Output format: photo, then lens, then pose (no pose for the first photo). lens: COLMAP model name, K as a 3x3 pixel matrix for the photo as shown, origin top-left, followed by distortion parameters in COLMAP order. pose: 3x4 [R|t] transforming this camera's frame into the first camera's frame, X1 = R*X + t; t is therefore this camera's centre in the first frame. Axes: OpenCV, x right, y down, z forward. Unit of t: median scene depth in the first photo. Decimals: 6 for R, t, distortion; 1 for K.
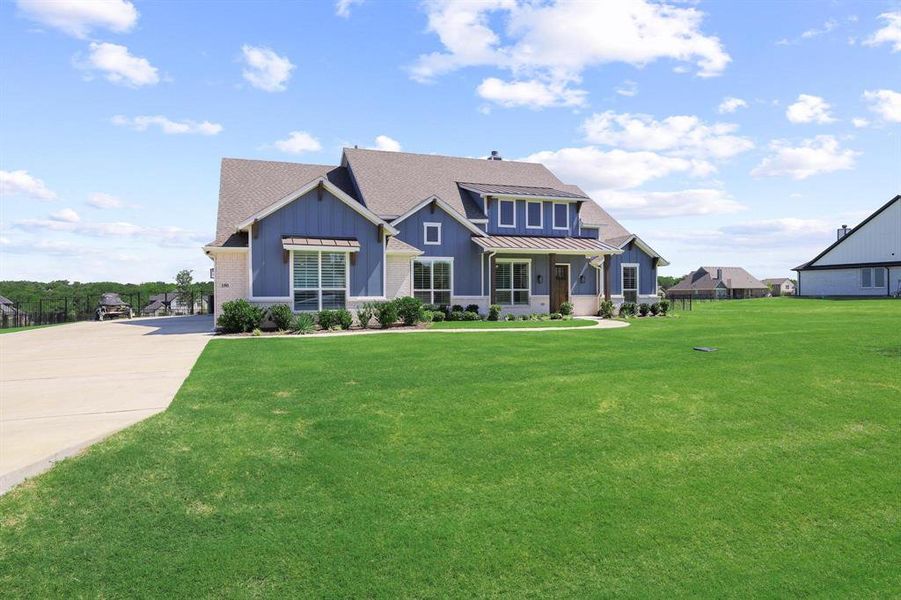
lens RADIAL K [[565.9, 0, 450.5], [0, 565.9, 300.0], [0, 0, 1]] dist [0.005481, 0.001888]
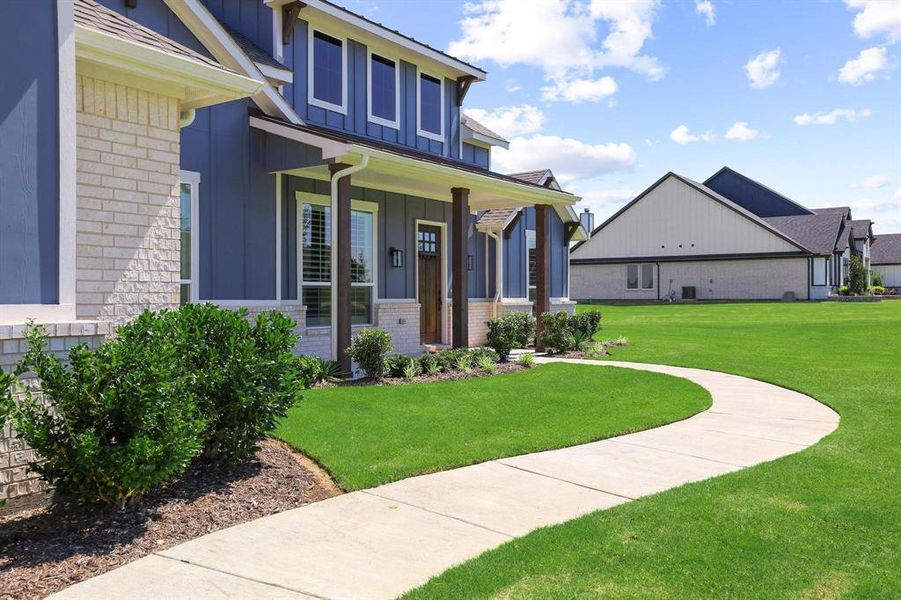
lens RADIAL K [[756.3, 0, 450.5], [0, 756.3, 300.0], [0, 0, 1]] dist [0.001865, 0.001357]
pose [[0.816306, 0.000040, 0.577620, -0.110927], [0.003967, 0.999976, -0.005675, -0.004435], [-0.577606, 0.006924, 0.816286, 0.553760]]
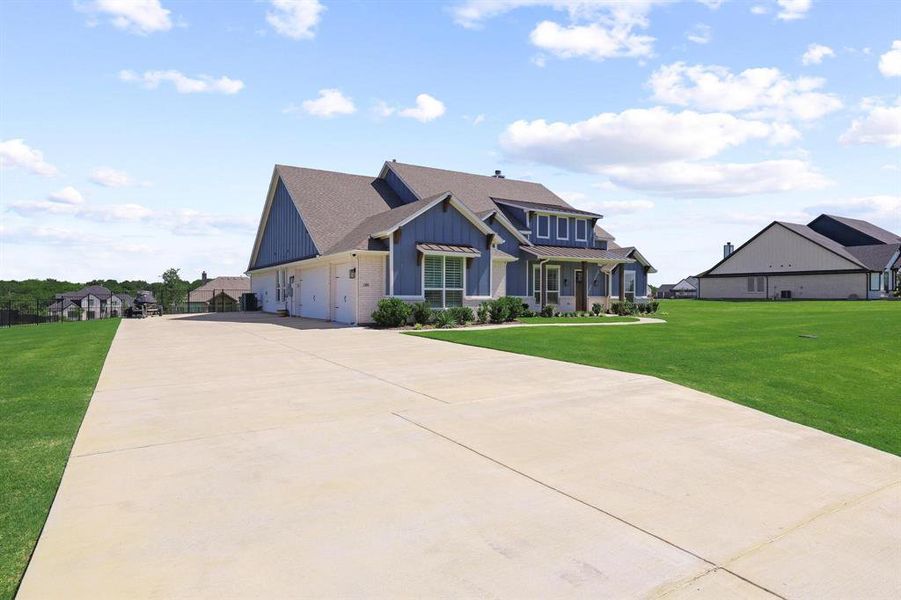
lens RADIAL K [[525.1, 0, 450.5], [0, 525.1, 300.0], [0, 0, 1]] dist [-0.004462, -0.000773]
pose [[0.979086, 0.006172, 0.203351, -0.304404], [-0.005985, 0.999981, -0.001535, 0.003032], [-0.203357, 0.000286, 0.979105, -0.030606]]
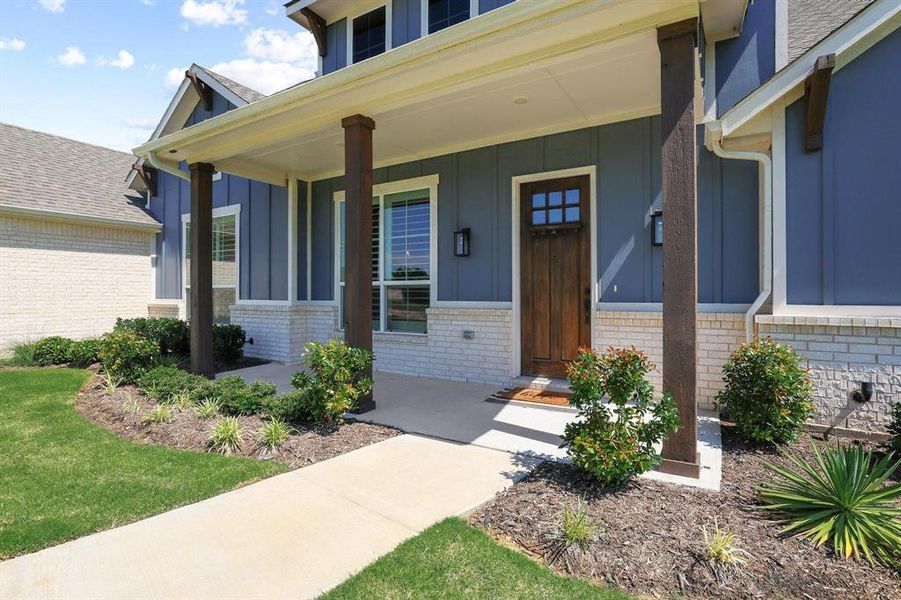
lens RADIAL K [[394.1, 0, 465.0], [0, 394.1, 297.3], [0, 0, 1]] dist [-0.000667, -0.000020]
pose [[0.663462, 0.007363, -0.748174, 0.302560], [-0.009074, 0.999957, 0.001795, -0.010623], [0.748155, 0.005598, 0.663500, 0.873456]]
